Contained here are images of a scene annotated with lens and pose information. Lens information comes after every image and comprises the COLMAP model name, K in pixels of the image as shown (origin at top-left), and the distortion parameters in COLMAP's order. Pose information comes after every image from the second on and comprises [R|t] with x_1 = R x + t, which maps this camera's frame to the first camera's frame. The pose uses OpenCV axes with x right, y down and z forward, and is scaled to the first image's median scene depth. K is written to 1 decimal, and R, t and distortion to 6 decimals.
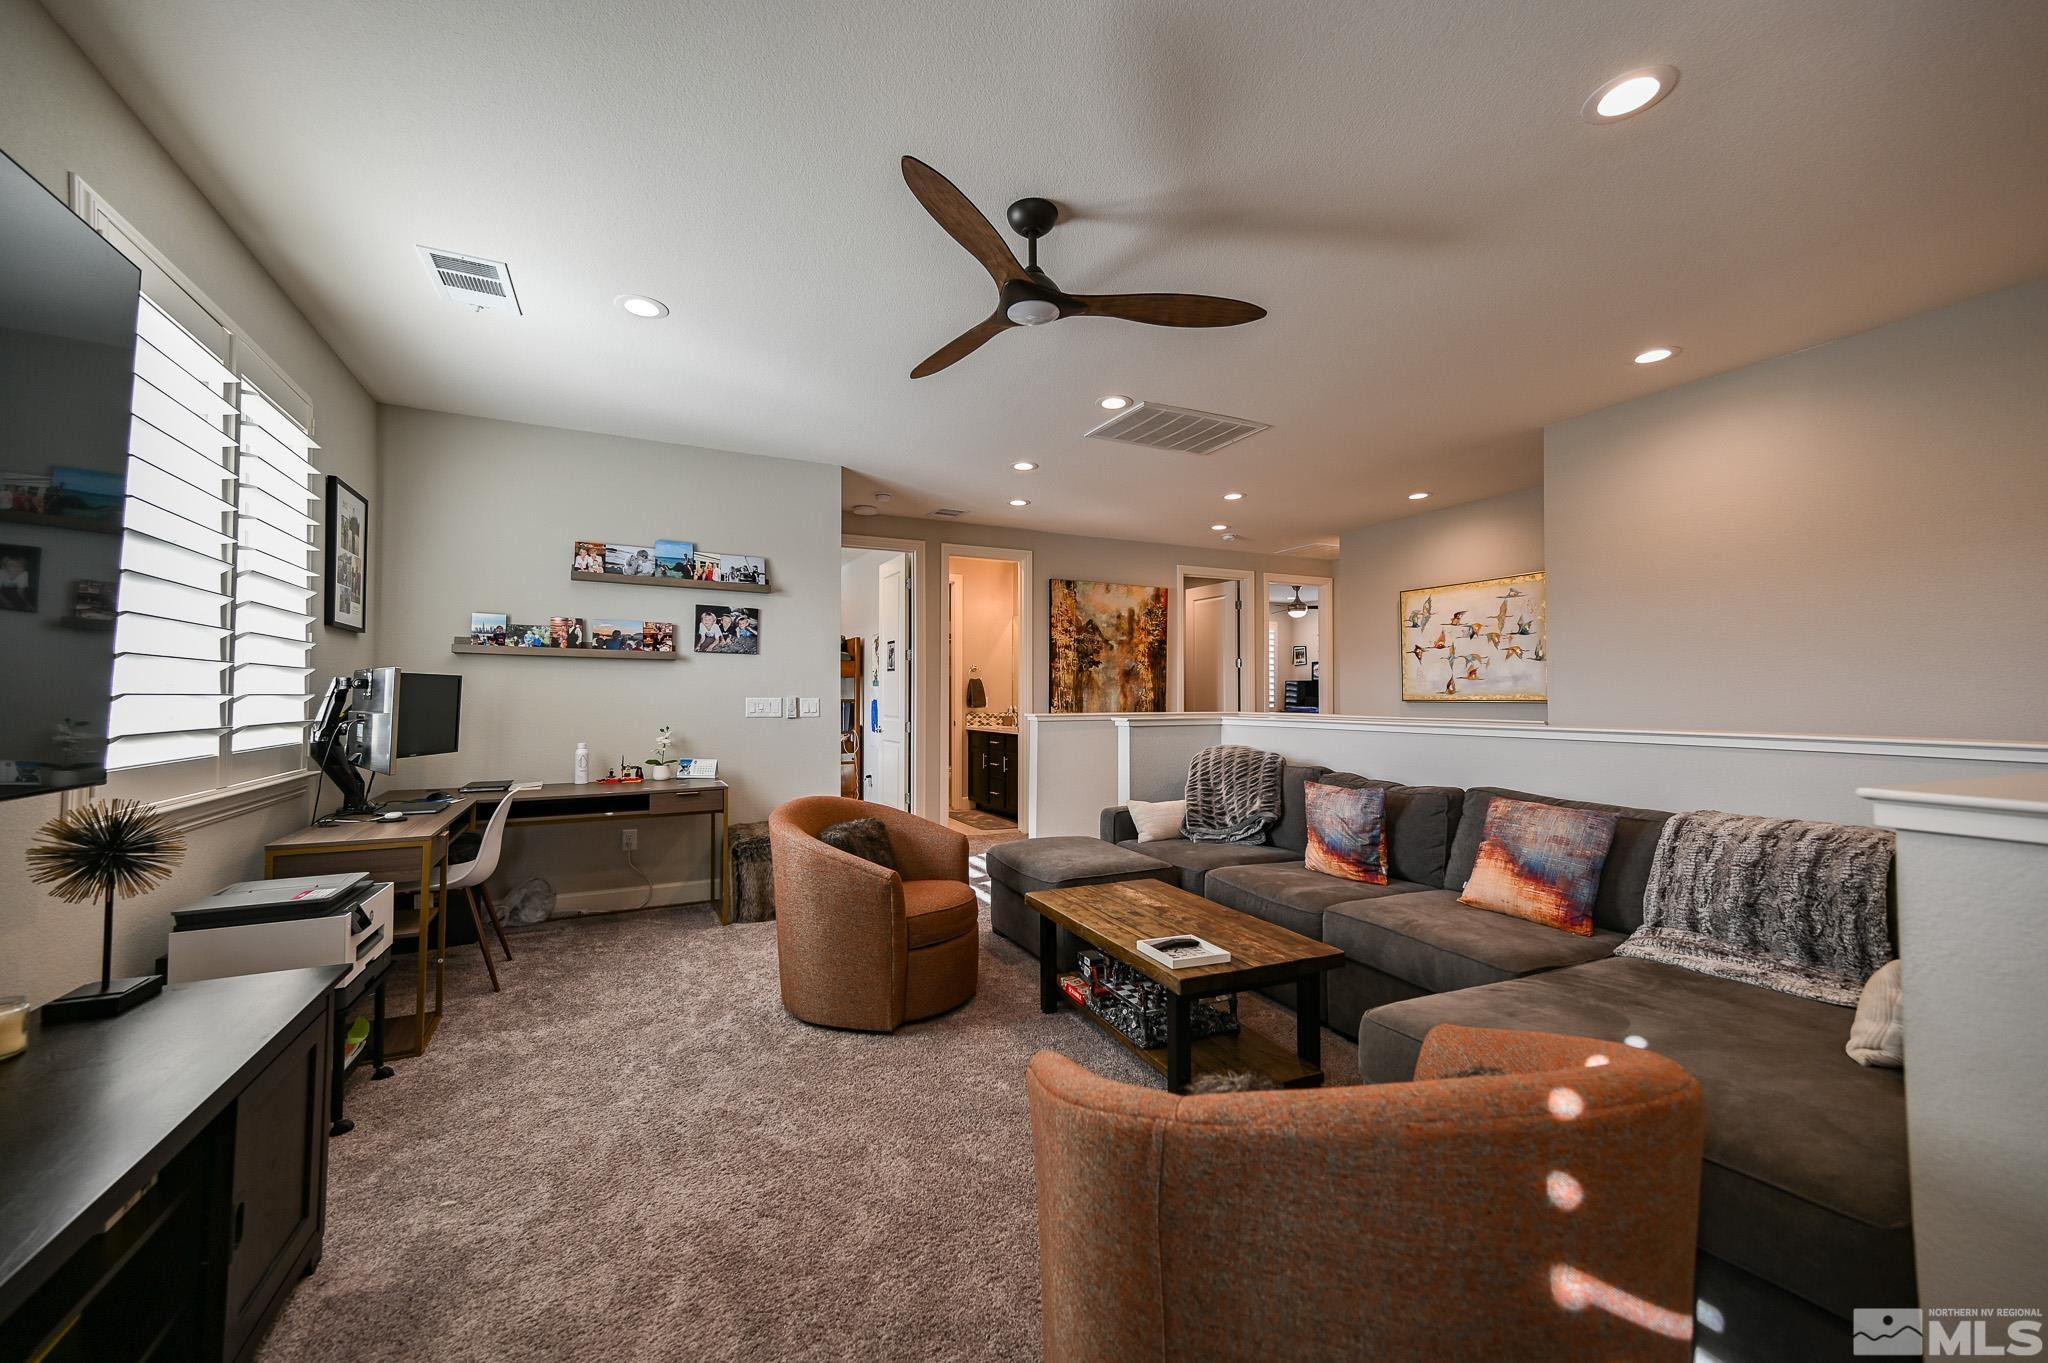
lens RADIAL K [[813.5, 0, 1017.8], [0, 813.5, 681.7], [0, 0, 1]] dist [0.027997, 0.000464]
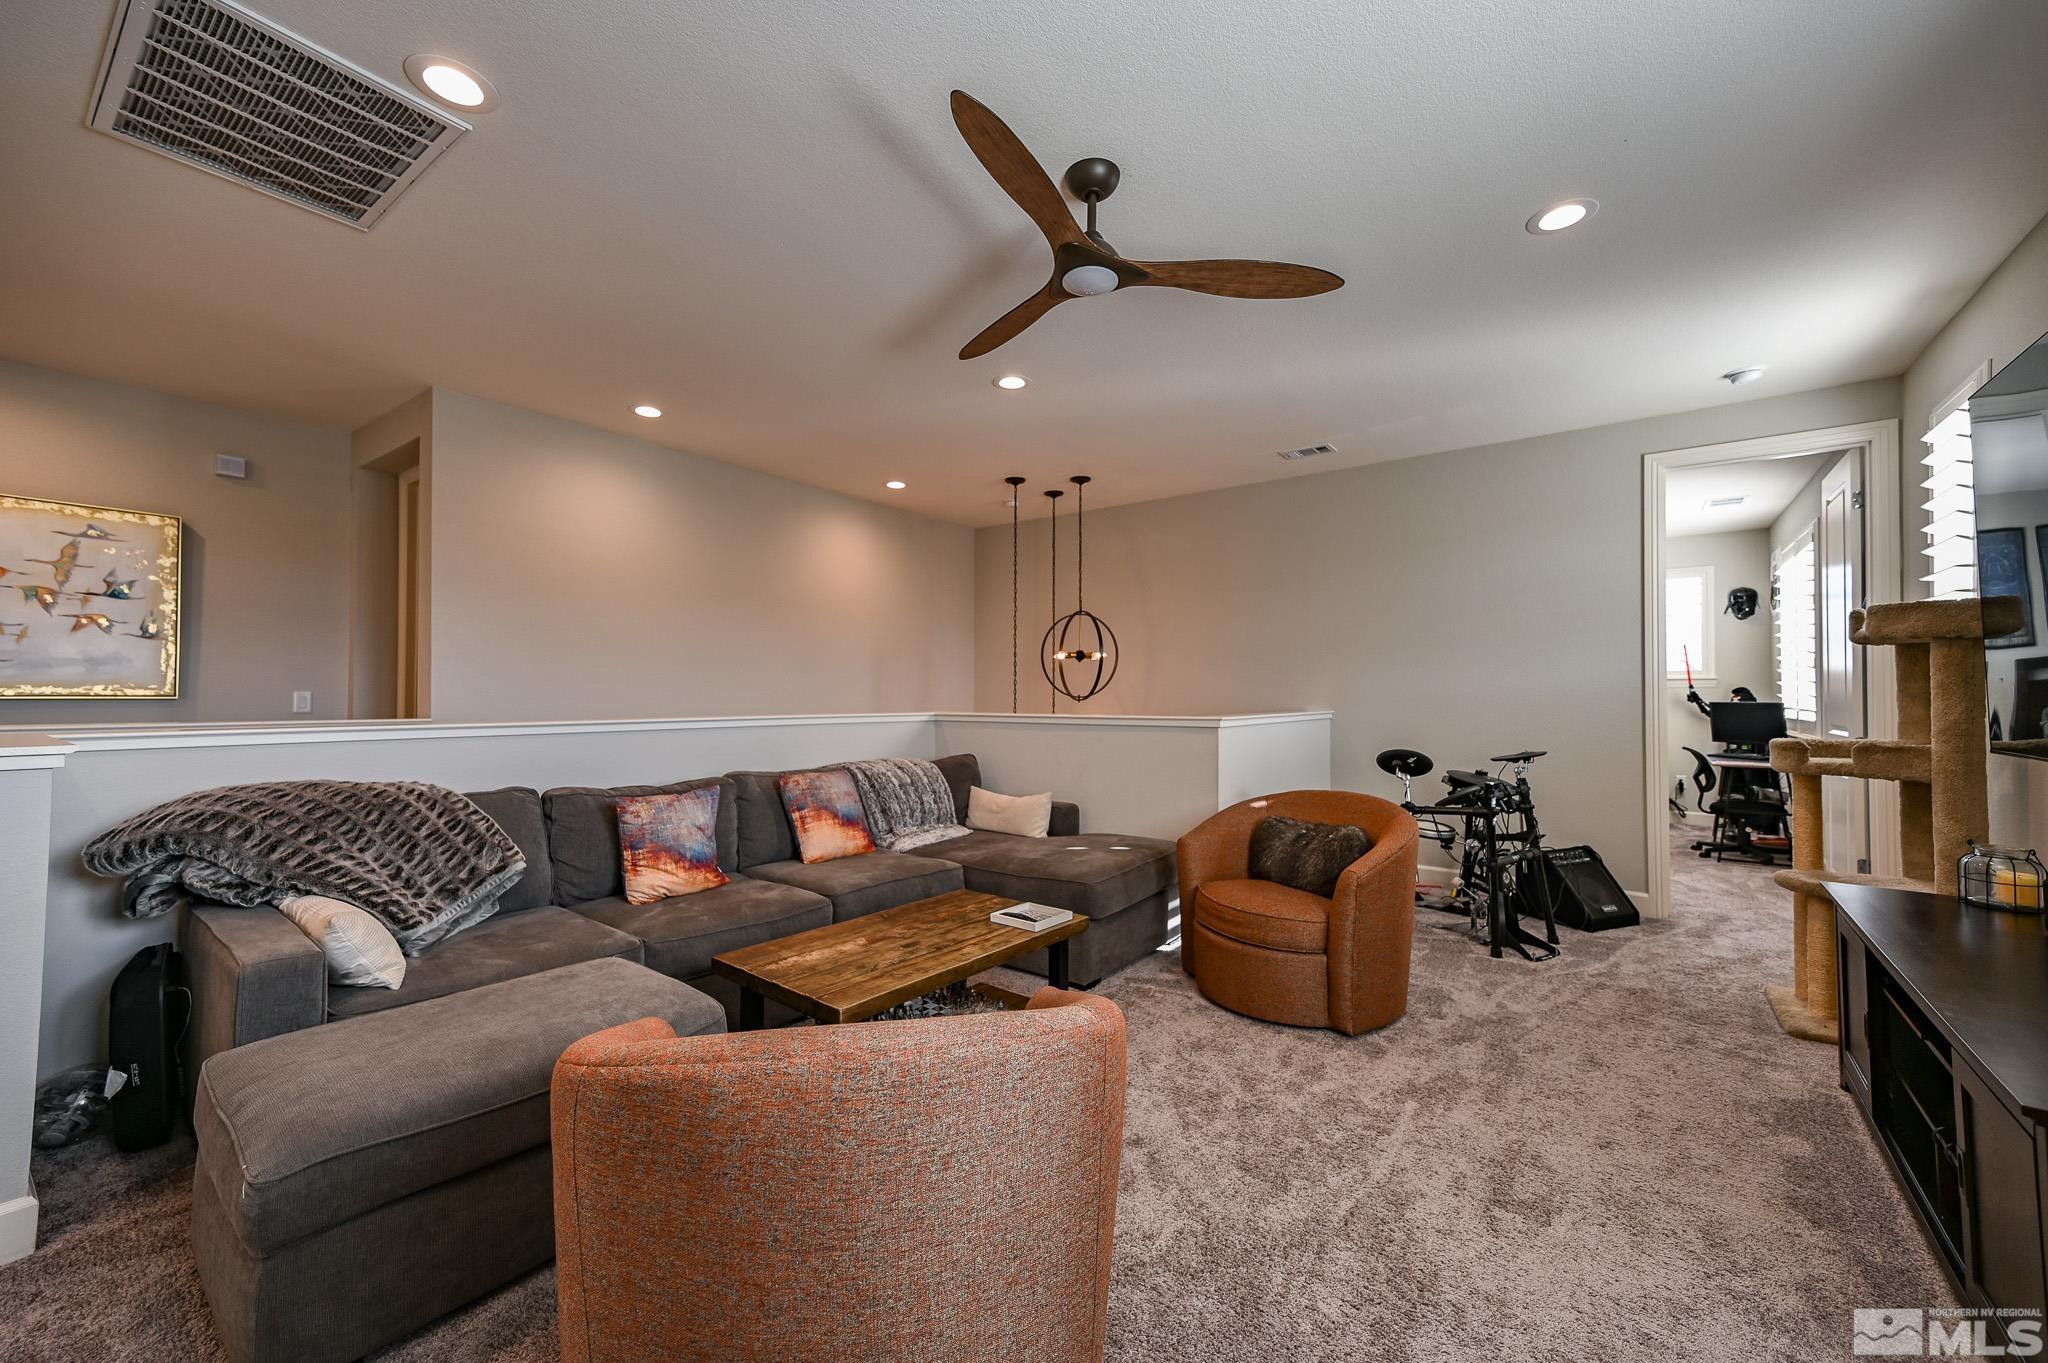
lens RADIAL K [[813.5, 0, 1017.8], [0, 813.5, 681.7], [0, 0, 1]] dist [0.027997, 0.000464]
pose [[-0.458862, 0.012717, 0.888416, -0.677367], [-0.019925, 0.999499, -0.024598, 0.027368], [-0.888284, -0.028988, -0.458379, 1.310791]]
